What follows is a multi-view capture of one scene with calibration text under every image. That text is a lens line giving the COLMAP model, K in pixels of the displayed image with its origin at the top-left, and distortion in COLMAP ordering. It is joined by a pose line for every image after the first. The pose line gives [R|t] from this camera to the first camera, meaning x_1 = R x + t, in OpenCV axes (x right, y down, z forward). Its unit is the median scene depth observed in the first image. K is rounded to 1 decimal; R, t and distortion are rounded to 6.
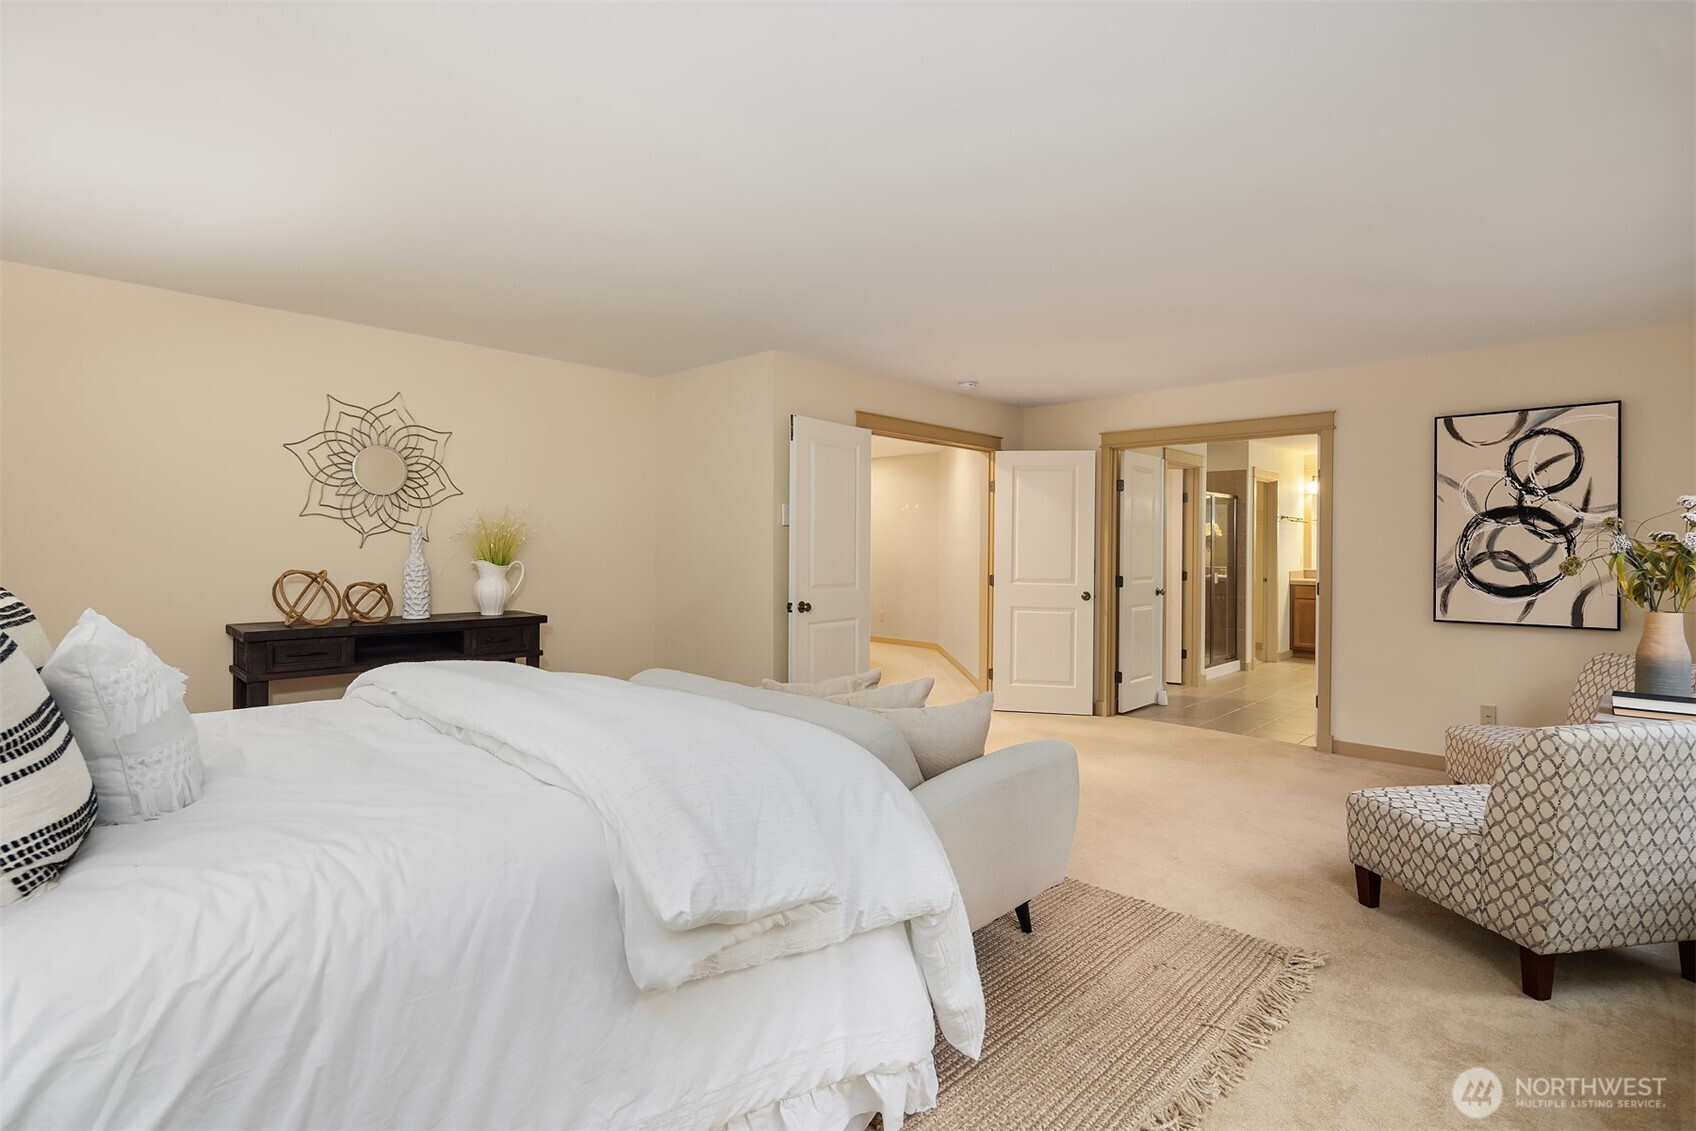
lens RADIAL K [[822.6, 0, 842.7], [0, 822.6, 555.2], [0, 0, 1]] dist [0.003043, -0.001916]
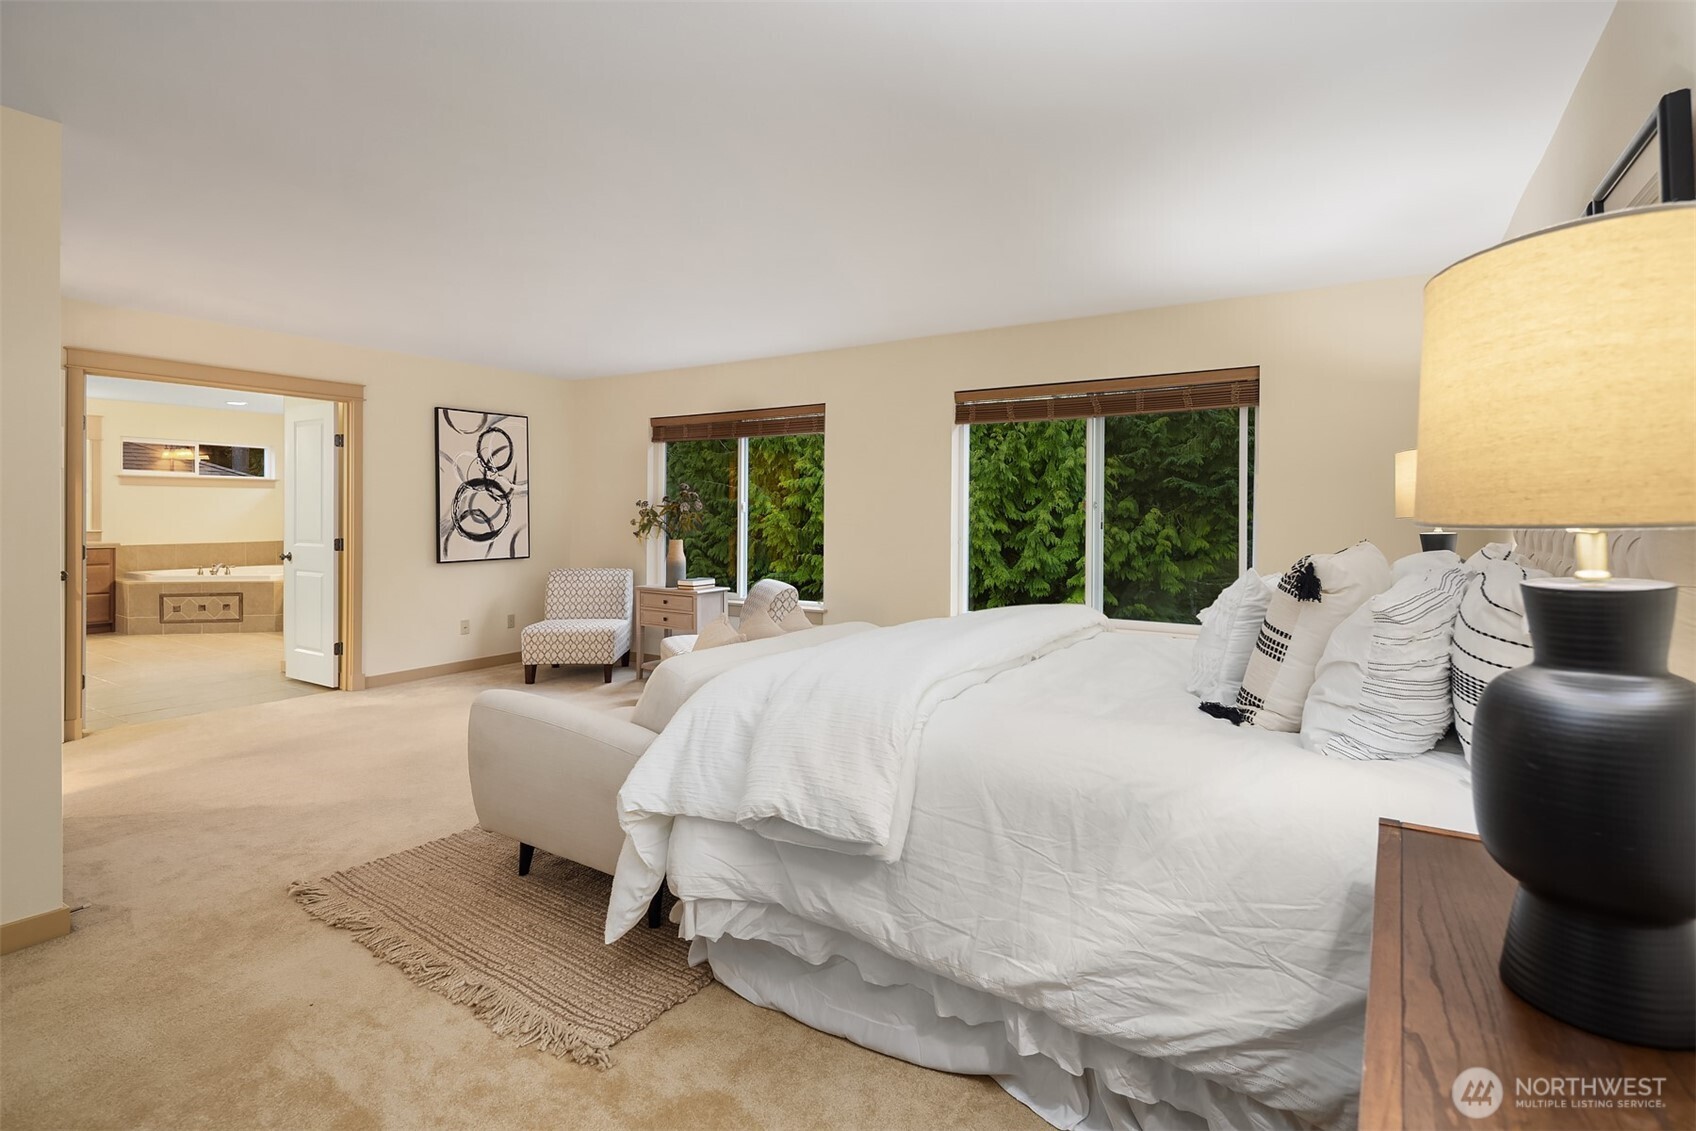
lens RADIAL K [[813.1, 0, 848.2], [0, 813.1, 512.5], [0, 0, 1]] dist [0.001231, -0.000167]
pose [[-0.199872, -0.008795, 0.979782, -0.716220], [0.003664, 0.999946, 0.009723, -0.010869], [-0.979815, 0.005533, -0.199829, 0.655289]]
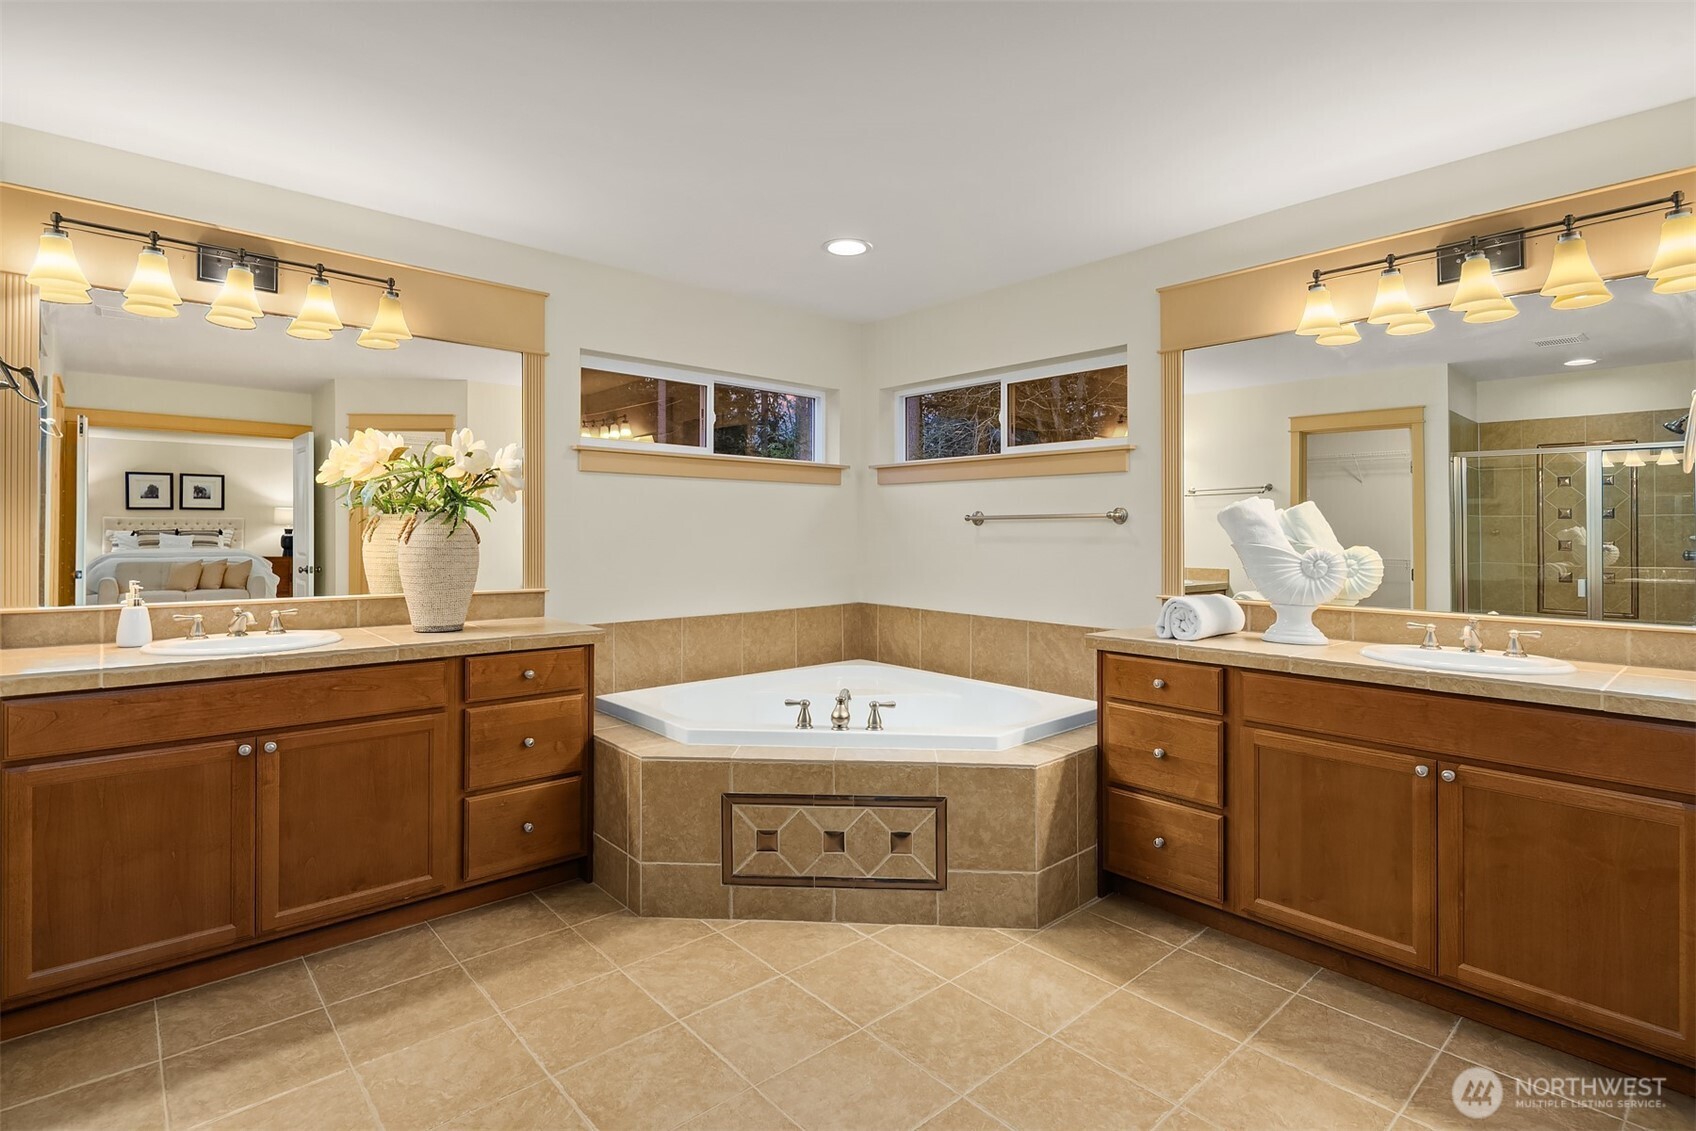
lens RADIAL K [[844.0, 0, 846.9], [0, 844.0, 528.1], [0, 0, 1]] dist [0.006157, -0.001630]
pose [[0.066671, -0.003180, 0.997770, 0.749962], [0.005730, 0.999980, 0.002804, -0.011349], [-0.997759, 0.005530, 0.066688, 1.658433]]
